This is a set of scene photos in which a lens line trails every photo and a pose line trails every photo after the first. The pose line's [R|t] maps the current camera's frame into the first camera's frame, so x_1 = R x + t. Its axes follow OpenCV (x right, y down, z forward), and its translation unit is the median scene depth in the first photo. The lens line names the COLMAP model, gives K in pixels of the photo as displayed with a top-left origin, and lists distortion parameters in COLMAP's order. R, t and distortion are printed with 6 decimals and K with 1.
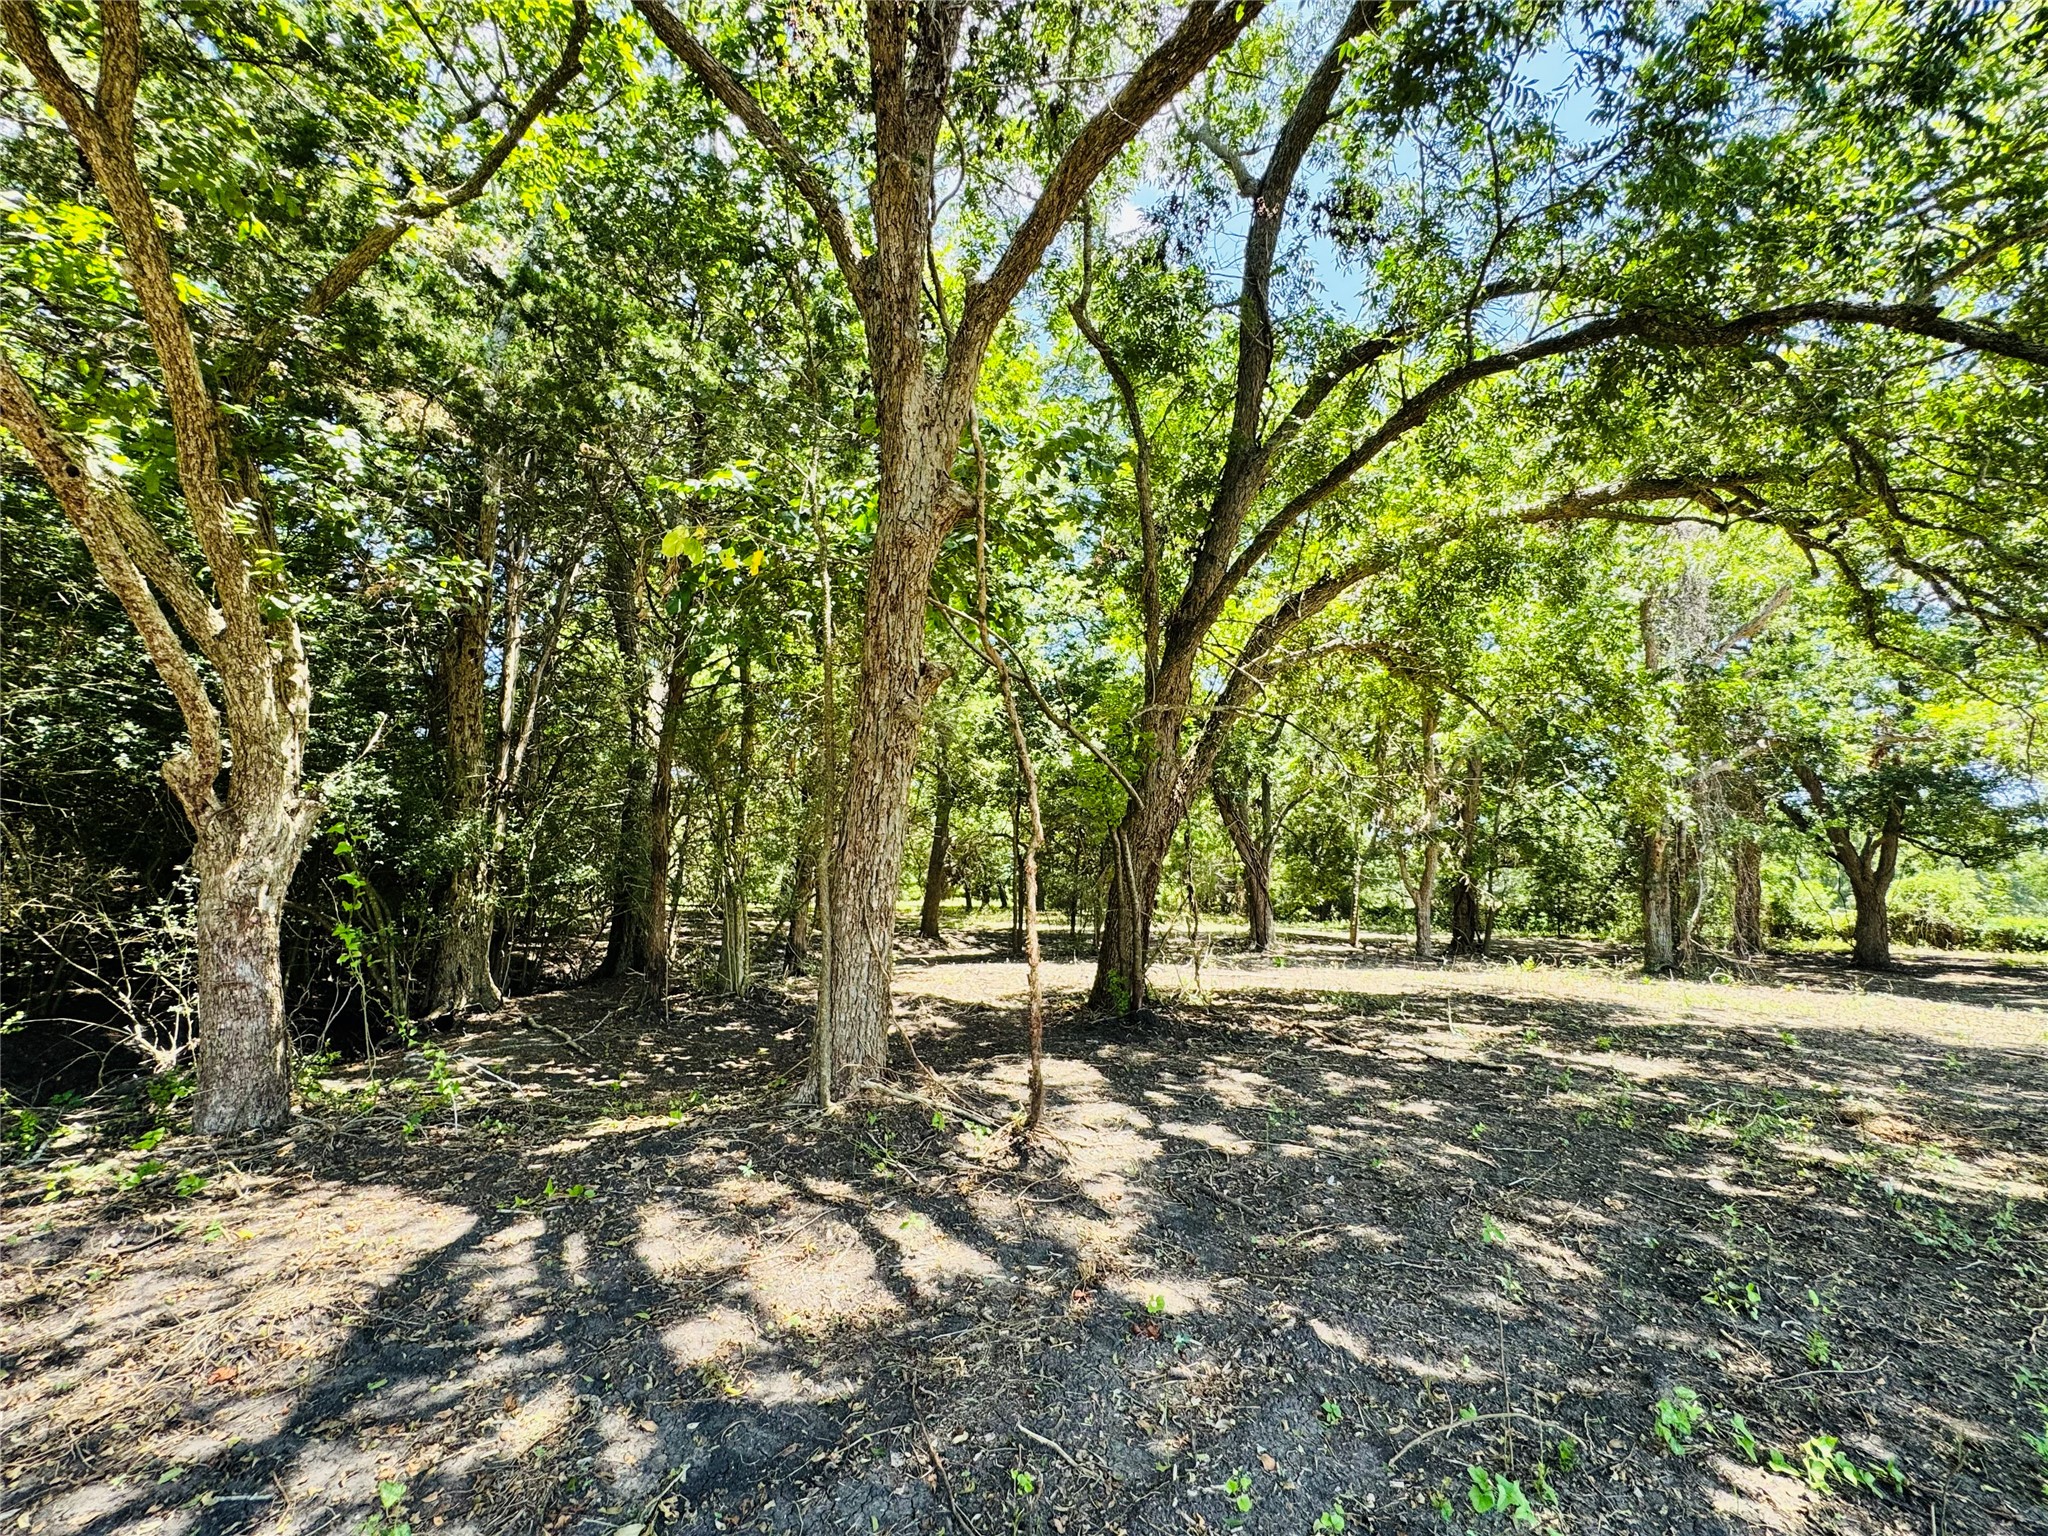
lens RADIAL K [[822.3, 0, 1018.6], [0, 822.3, 766.5], [0, 0, 1]] dist [-0.004217, 0.001262]
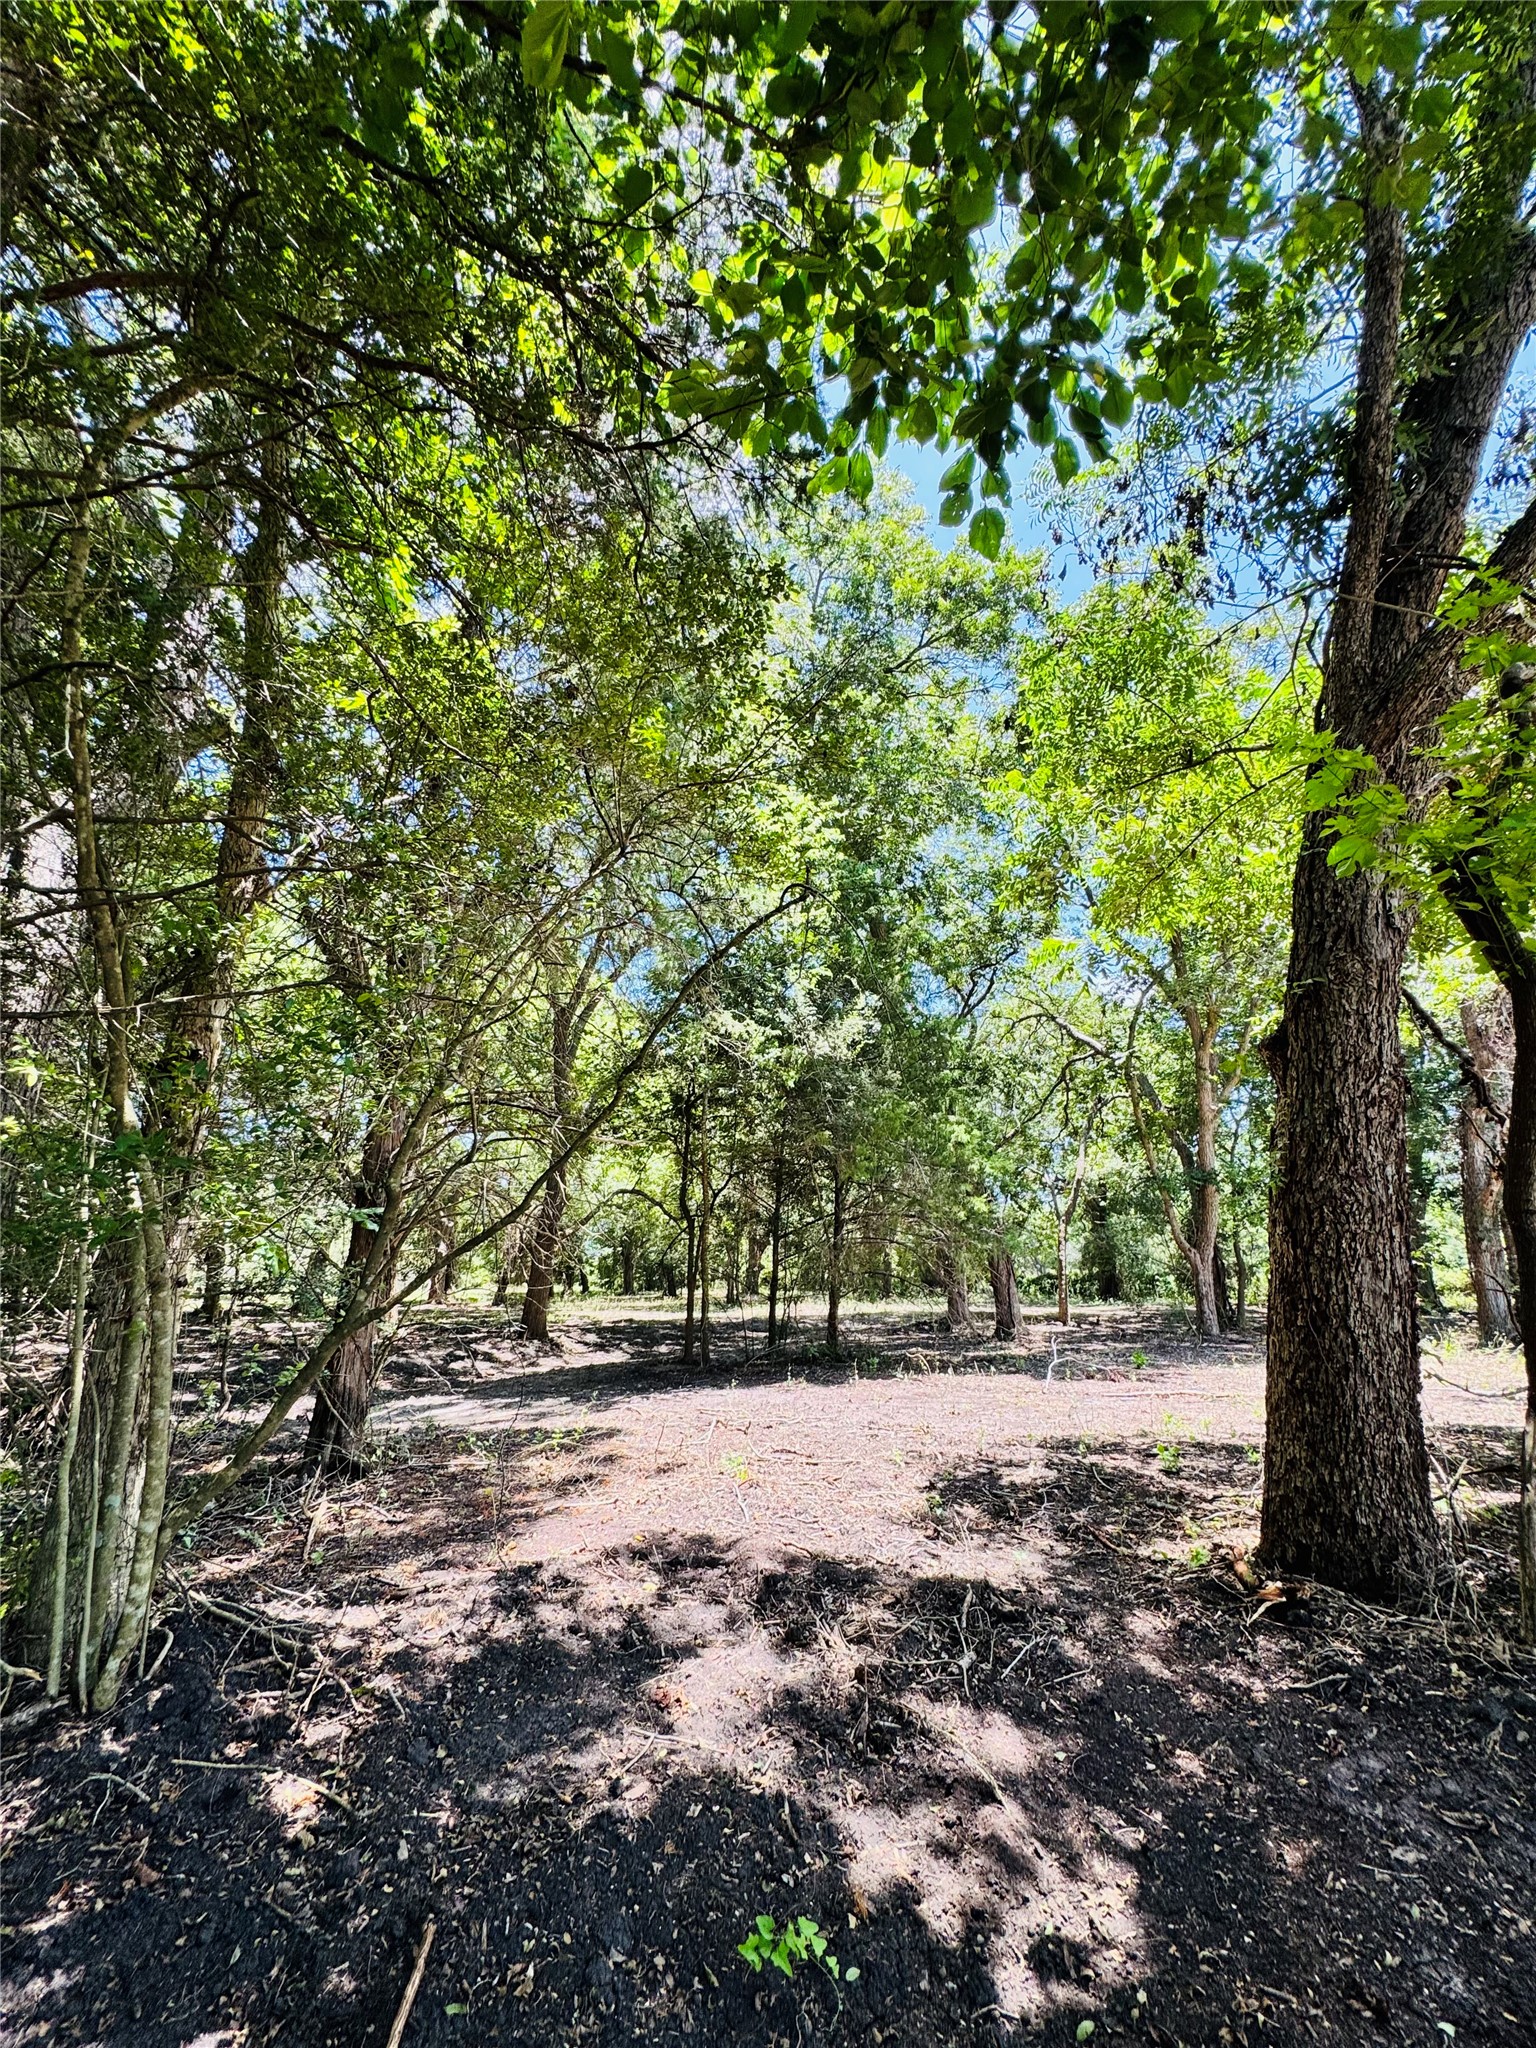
lens RADIAL K [[822.3, 0, 769.7], [0, 822.3, 1022.5], [0, 0, 1]] dist [-0.004217, 0.001262]
pose [[0.975858, 0.033430, 0.215831, -0.194107], [-0.002146, 0.989637, -0.143579, 0.110629], [-0.218394, 0.139650, 0.965817, 0.649565]]
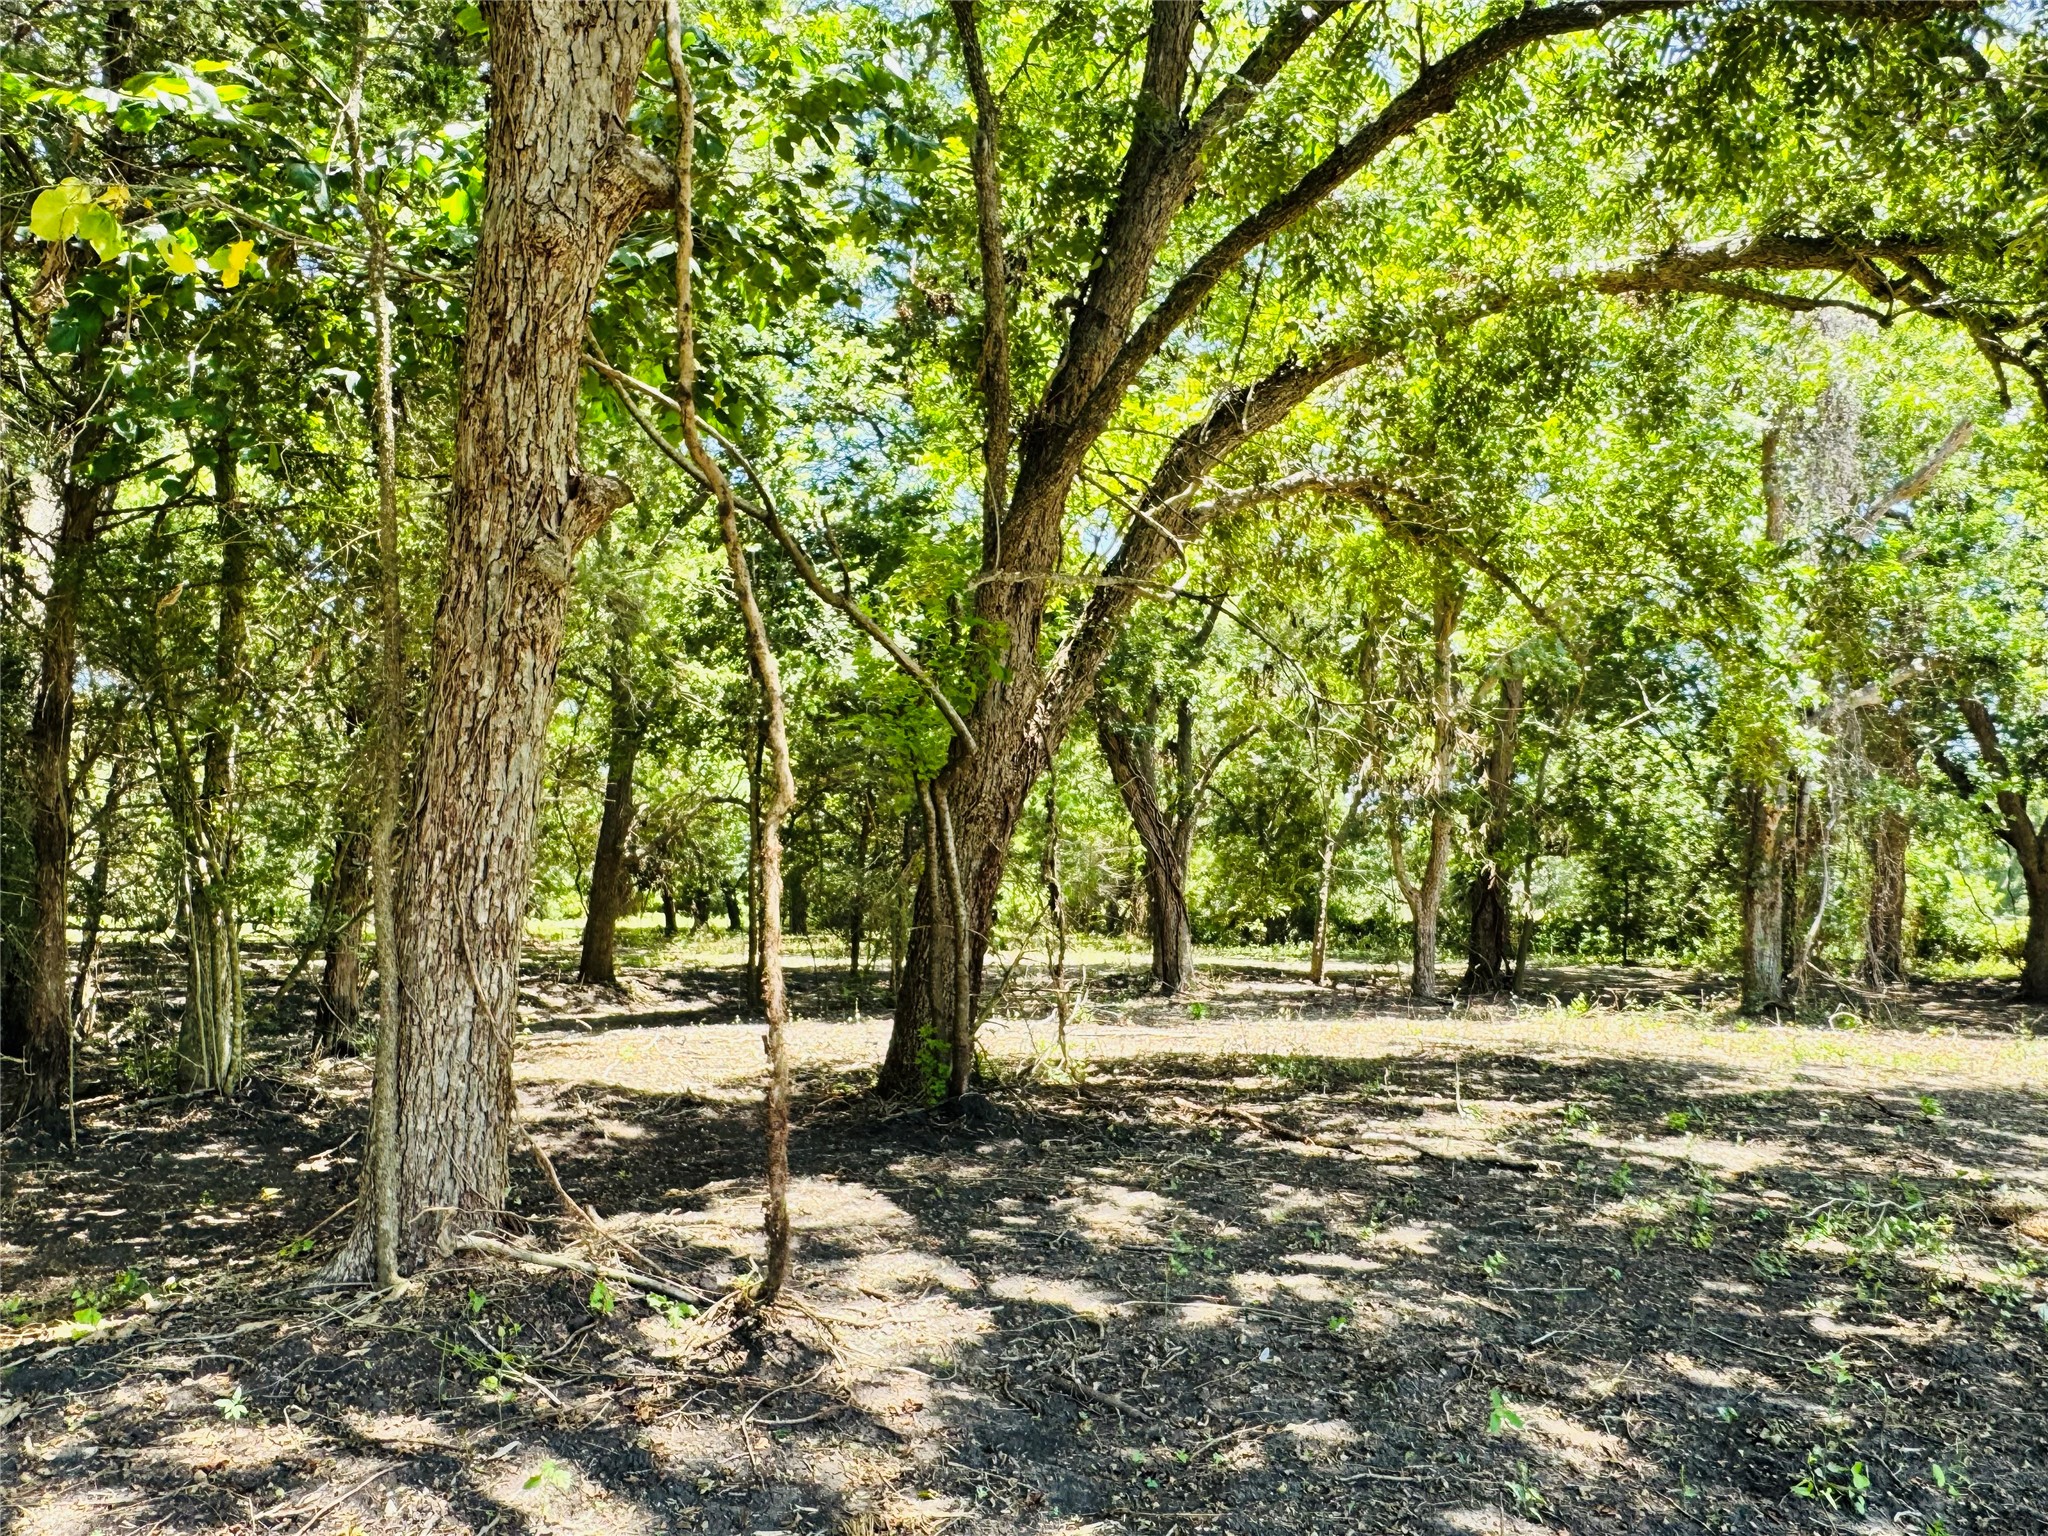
lens RADIAL K [[1436.7, 0, 1025.7], [0, 1436.7, 773.6], [0, 0, 1]] dist [-0.005220, 0.004695]
pose [[0.983618, 0.006531, 0.180145, 0.003757], [-0.017842, 0.997964, 0.061238, 0.003429], [-0.179379, -0.063449, 0.981732, 0.003099]]
